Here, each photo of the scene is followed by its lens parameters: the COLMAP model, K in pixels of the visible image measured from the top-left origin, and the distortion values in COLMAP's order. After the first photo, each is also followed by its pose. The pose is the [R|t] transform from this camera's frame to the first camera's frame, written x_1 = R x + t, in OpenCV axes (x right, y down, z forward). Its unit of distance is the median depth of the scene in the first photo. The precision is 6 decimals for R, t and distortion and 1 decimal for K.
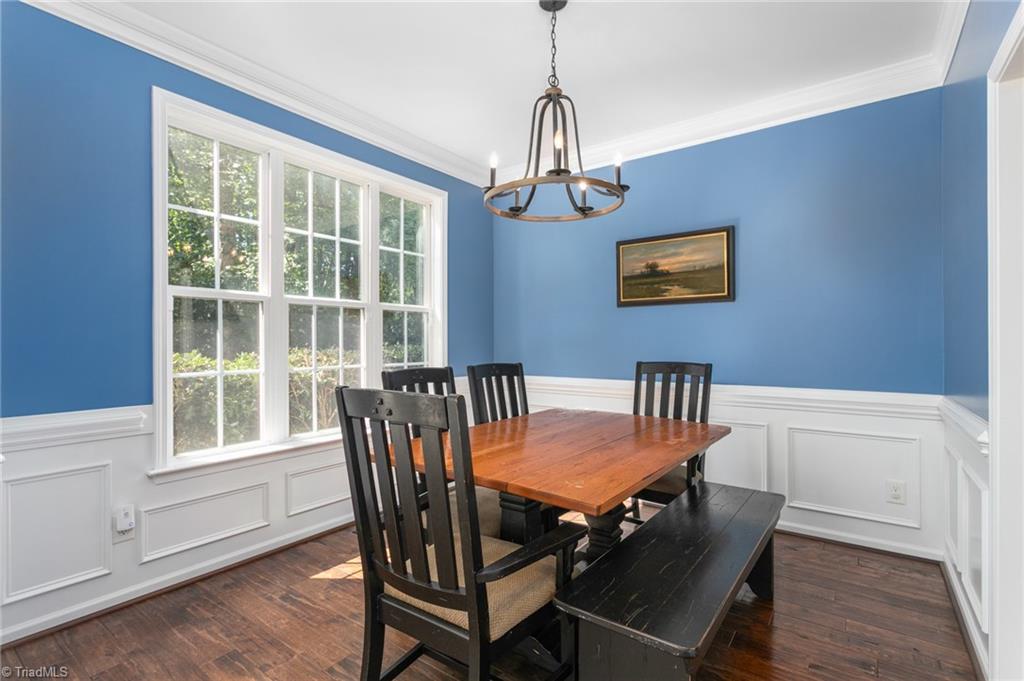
lens RADIAL K [[490.1, 0, 519.6], [0, 490.1, 339.7], [0, 0, 1]] dist [-0.001612, 0.004125]
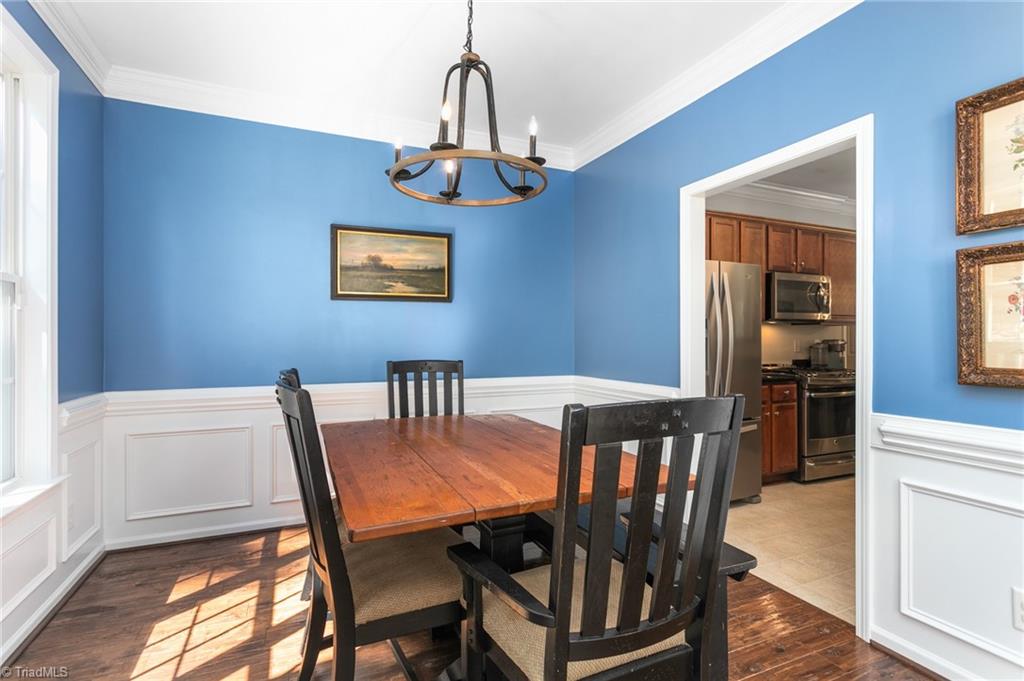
lens RADIAL K [[490.1, 0, 517.3], [0, 490.1, 337.9], [0, 0, 1]] dist [-0.001612, 0.004125]
pose [[0.501343, 0.002994, 0.865243, -0.436859], [-0.000157, 0.999994, -0.003369, 0.003841], [-0.865249, 0.001553, 0.501341, 0.322872]]
